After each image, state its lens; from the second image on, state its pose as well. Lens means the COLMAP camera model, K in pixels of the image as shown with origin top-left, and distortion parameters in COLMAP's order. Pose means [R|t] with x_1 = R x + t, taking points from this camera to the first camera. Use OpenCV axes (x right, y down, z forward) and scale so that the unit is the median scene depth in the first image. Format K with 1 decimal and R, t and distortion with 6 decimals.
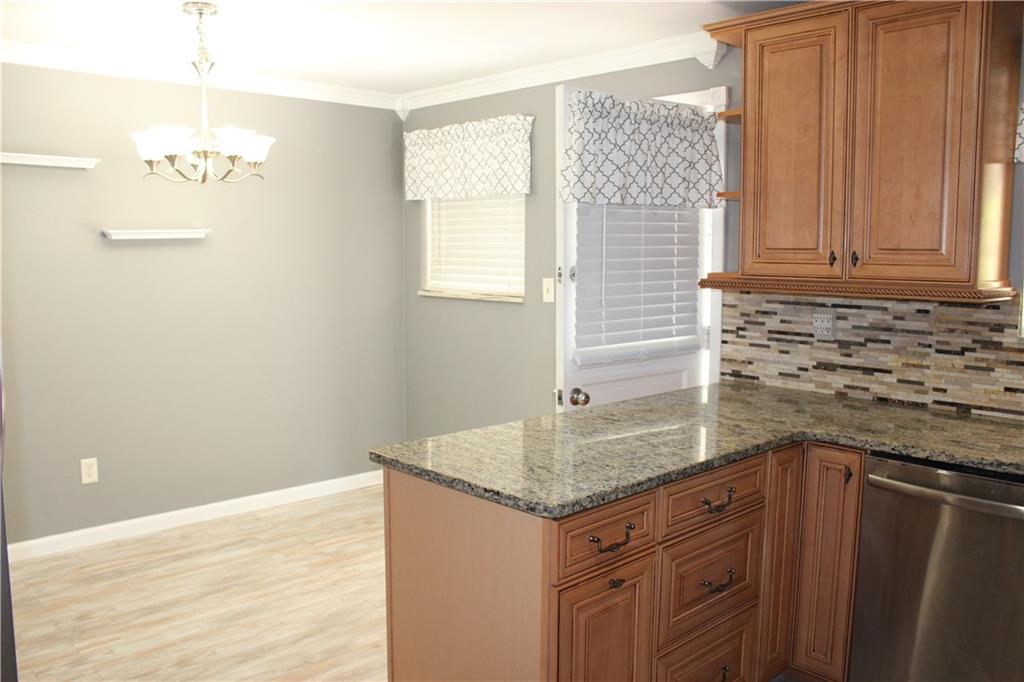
lens RADIAL K [[857.1, 0, 512.0], [0, 857.1, 341.0], [0, 0, 1]] dist [-0.162539, 0.145297]
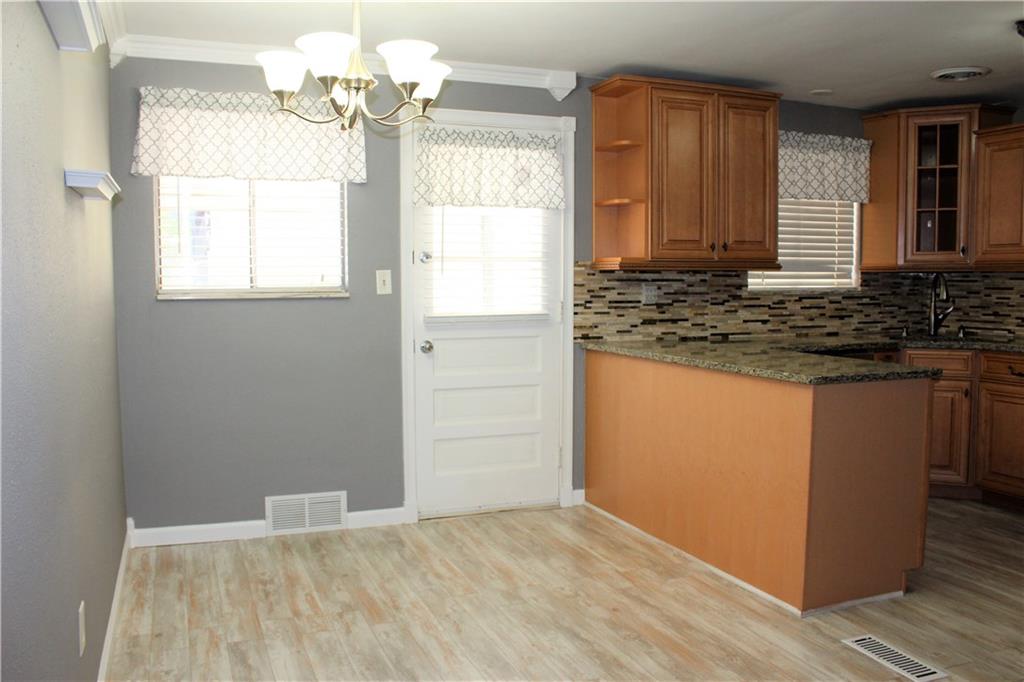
lens RADIAL K [[857.1, 0, 512.0], [0, 857.1, 341.0], [0, 0, 1]] dist [-0.162539, 0.145297]
pose [[0.358502, -0.073259, 0.930650, -1.177602], [0.105162, 0.993740, 0.037715, -0.019324], [-0.927587, 0.084348, 0.363962, 0.726262]]
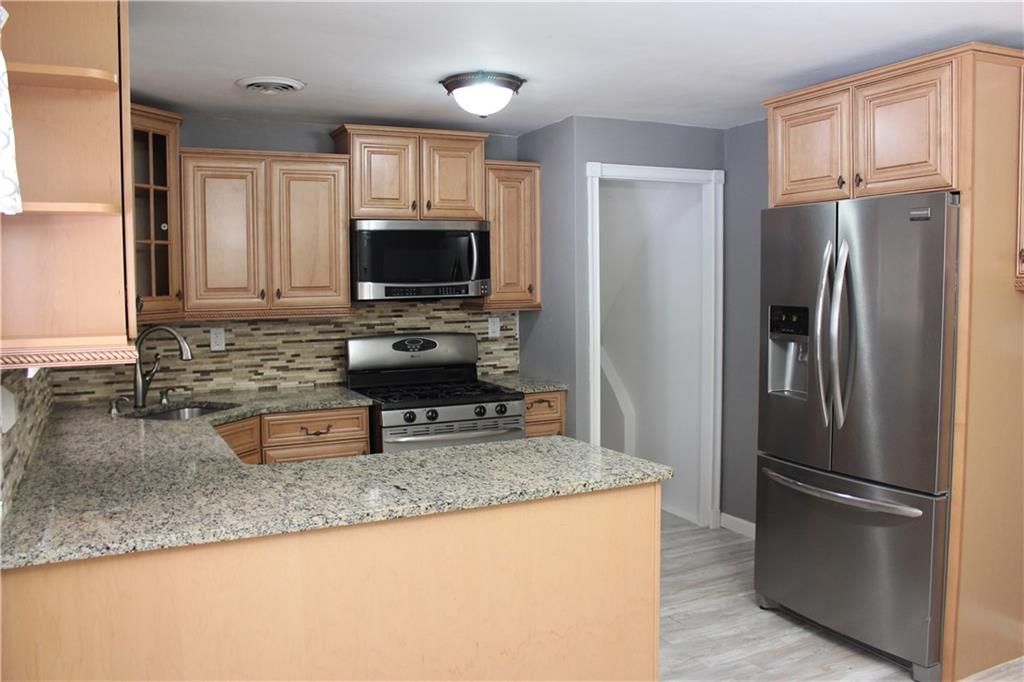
lens RADIAL K [[857.1, 0, 512.0], [0, 857.1, 341.0], [0, 0, 1]] dist [-0.162539, 0.145297]
pose [[-0.957109, -0.013280, 0.289424, -0.217628], [0.039886, 0.983398, 0.177023, -0.183298], [-0.286970, 0.180974, -0.940689, 1.578983]]
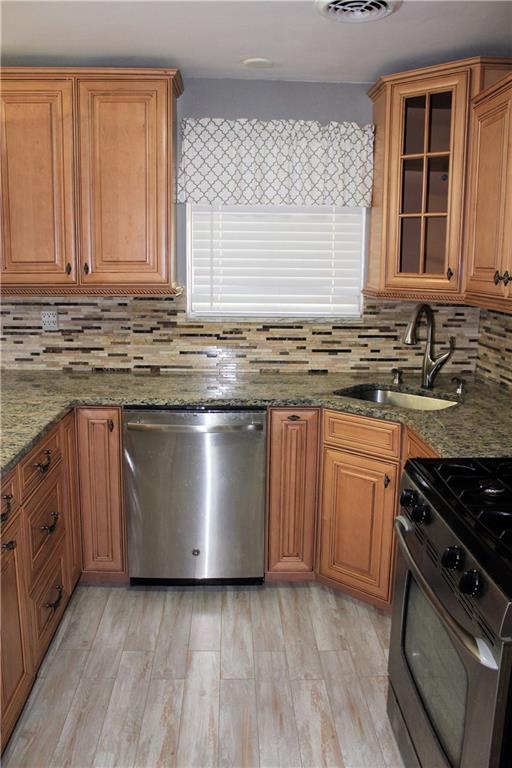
lens RADIAL K [[642.8, 0, 256.0], [0, 642.8, 384.0], [0, 0, 1]] dist [-0.162539, 0.145297]
pose [[0.655378, -0.137742, 0.742635, -0.180059], [0.071131, 0.990116, 0.120871, -0.015930], [-0.751944, -0.026392, 0.658698, 0.101262]]
